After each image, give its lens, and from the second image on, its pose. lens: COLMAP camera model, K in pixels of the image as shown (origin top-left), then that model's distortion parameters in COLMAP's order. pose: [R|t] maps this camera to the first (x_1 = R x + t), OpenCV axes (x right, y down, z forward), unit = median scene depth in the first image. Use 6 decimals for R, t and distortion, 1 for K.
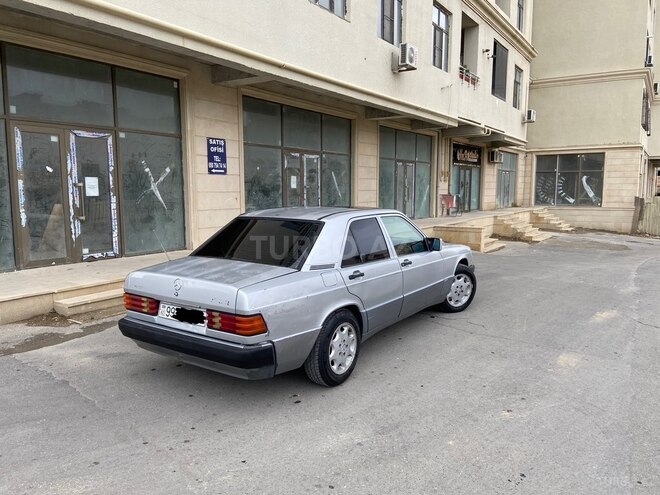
lens RADIAL K [[494.0, 0, 330.0], [0, 494.0, 243.9], [0, 0, 1]] dist [0.126547, -0.160097]
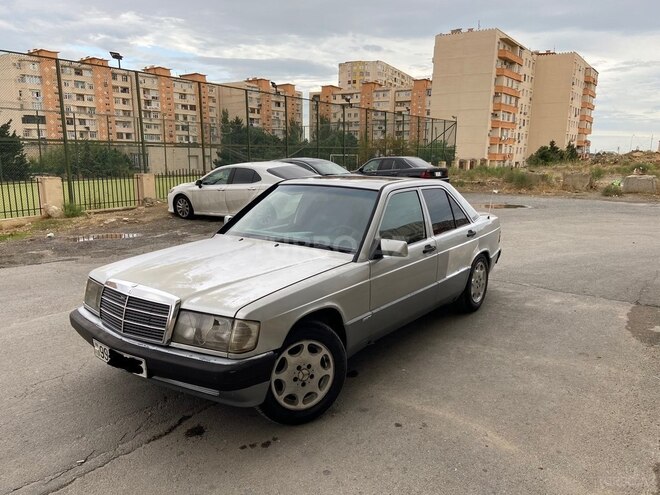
lens RADIAL K [[494.0, 0, 327.0], [0, 494.0, 251.8], [0, 0, 1]] dist [0.126547, -0.160097]
pose [[-0.999290, -0.014598, 0.034721, 0.014877], [-0.003133, 0.950860, 0.309605, -0.140313], [-0.037535, 0.309277, -0.950231, 1.186895]]
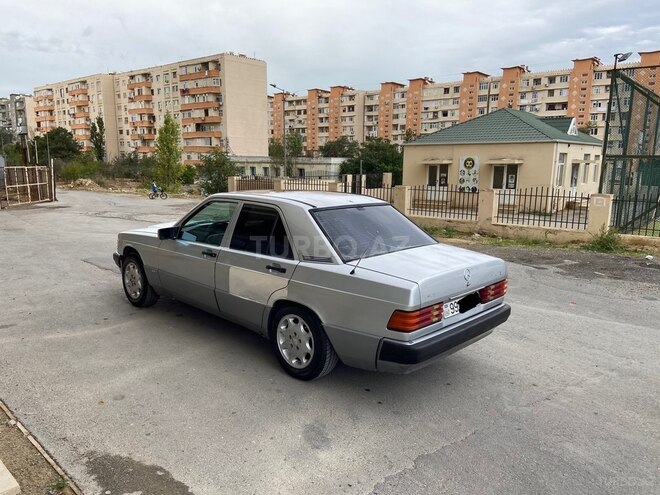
lens RADIAL K [[494.0, 0, 326.9], [0, 494.0, 247.6], [0, 0, 1]] dist [0.126547, -0.160097]
pose [[0.166691, -0.169408, 0.971347, -0.582011], [0.101474, 0.982846, 0.154000, -0.068068], [-0.980774, 0.072896, 0.181023, 0.484529]]
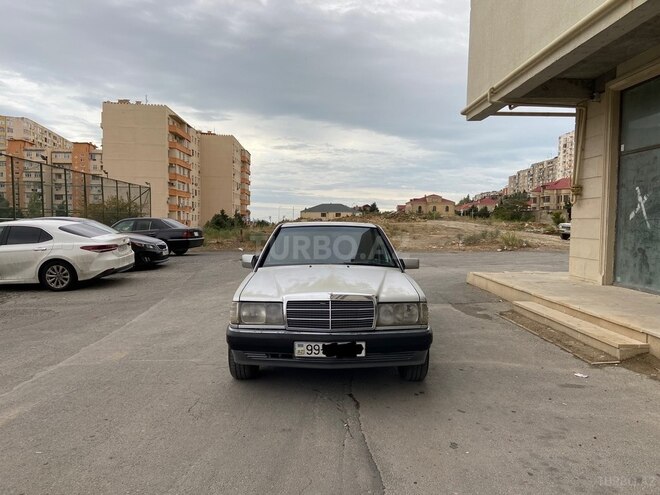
lens RADIAL K [[494.0, 0, 331.2], [0, 494.0, 246.6], [0, 0, 1]] dist [0.126547, -0.160097]
pose [[-0.815760, 0.019904, -0.578048, 0.419423], [-0.078145, 0.986451, 0.144247, -0.117648], [0.573088, 0.162843, -0.803152, 1.228306]]
